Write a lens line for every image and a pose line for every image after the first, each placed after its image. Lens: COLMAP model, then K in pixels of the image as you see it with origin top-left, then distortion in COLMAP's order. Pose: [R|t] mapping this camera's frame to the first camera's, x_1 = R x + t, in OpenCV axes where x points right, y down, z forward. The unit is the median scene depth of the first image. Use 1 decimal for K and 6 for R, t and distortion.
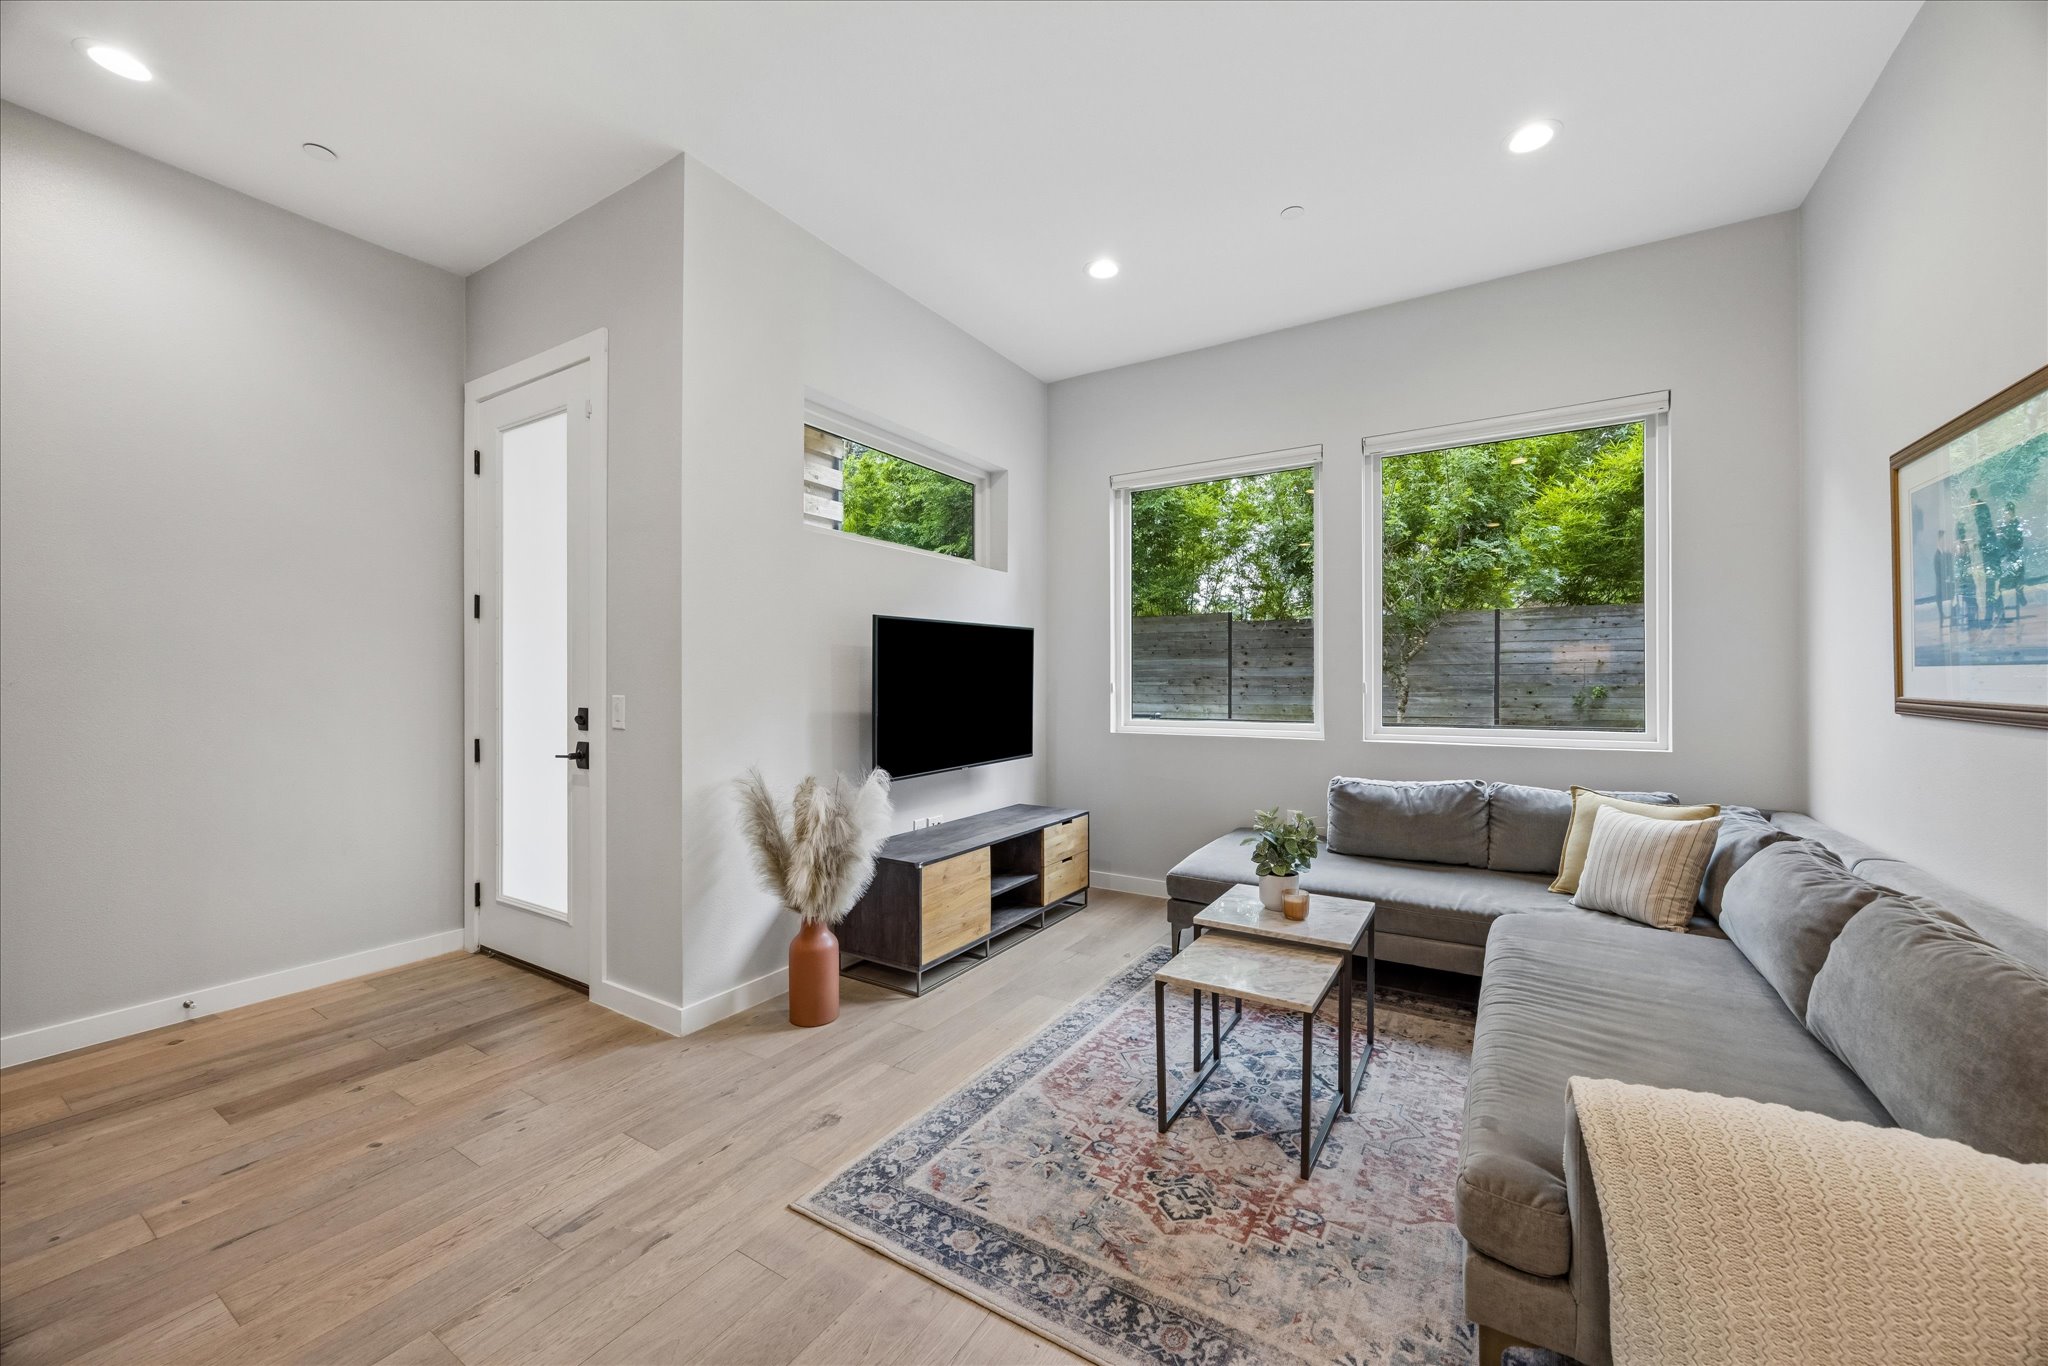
lens RADIAL K [[776.5, 0, 1033.6], [0, 776.5, 681.3], [0, 0, 1]] dist [-0.003096, -0.000169]
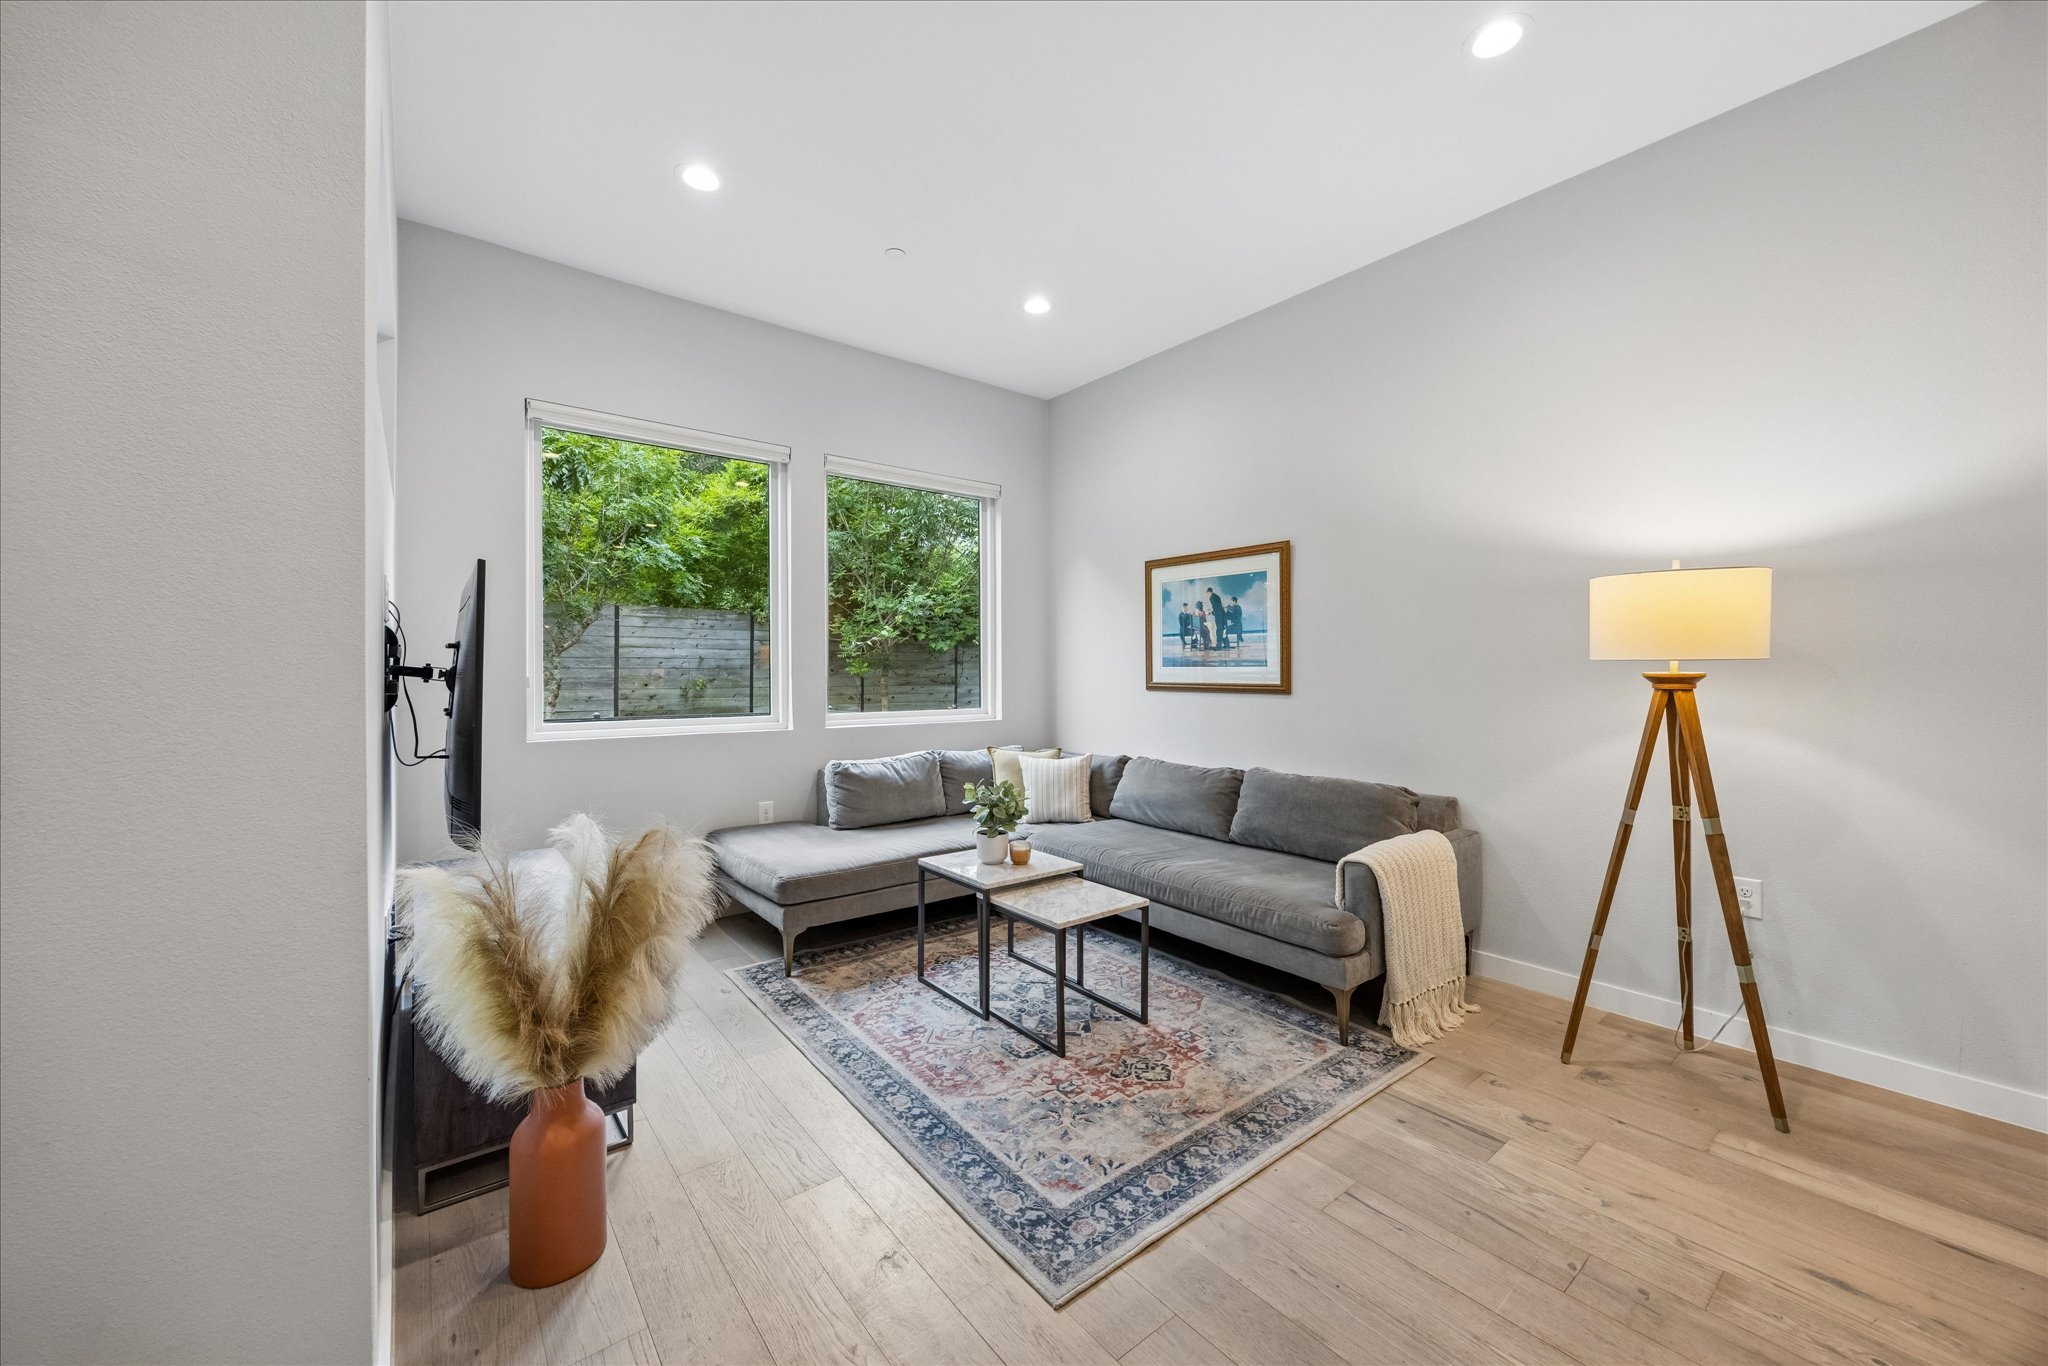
lens RADIAL K [[776.5, 0, 1033.8], [0, 776.5, 681.2], [0, 0, 1]] dist [-0.003096, -0.000169]
pose [[0.334694, -0.006414, 0.942305, -0.938983], [-0.001124, 0.999973, 0.007206, 0.004673], [-0.942326, -0.003471, 0.334678, 0.642171]]
